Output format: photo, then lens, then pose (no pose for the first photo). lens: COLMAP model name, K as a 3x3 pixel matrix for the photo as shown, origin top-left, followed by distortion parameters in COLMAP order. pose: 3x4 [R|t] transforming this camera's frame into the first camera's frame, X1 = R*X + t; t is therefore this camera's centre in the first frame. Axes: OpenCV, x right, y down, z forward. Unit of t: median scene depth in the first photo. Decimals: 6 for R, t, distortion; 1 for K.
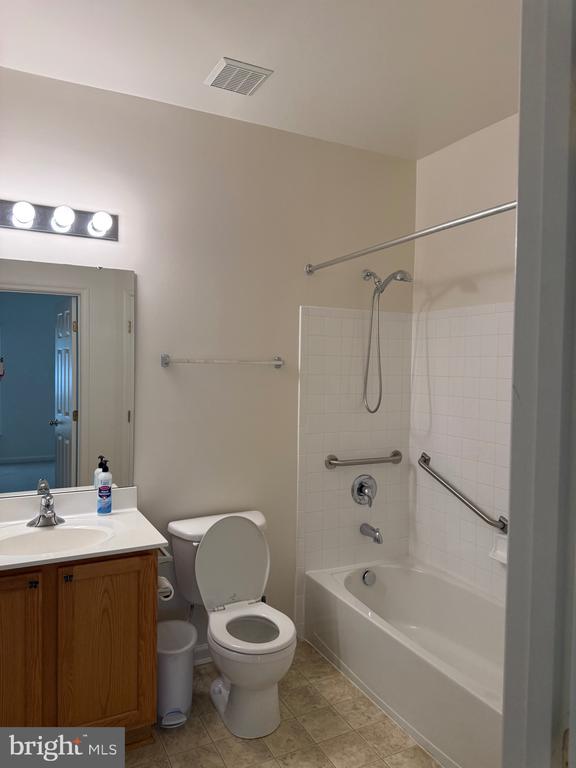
lens RADIAL K [[542.2, 0, 289.5], [0, 542.2, 377.0], [0, 0, 1]] dist [0.048142, -0.064054]
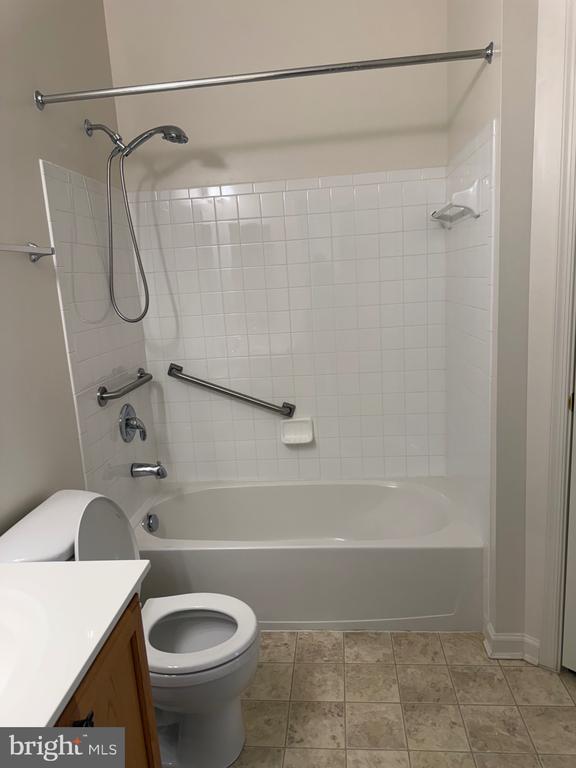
lens RADIAL K [[542.2, 0, 285.0], [0, 542.2, 383.8], [0, 0, 1]] dist [0.048142, -0.064054]
pose [[0.540562, -0.208647, 0.815021, -0.640337], [0.092468, 0.977624, 0.188945, 0.044813], [-0.836207, -0.026773, 0.547759, 0.670353]]
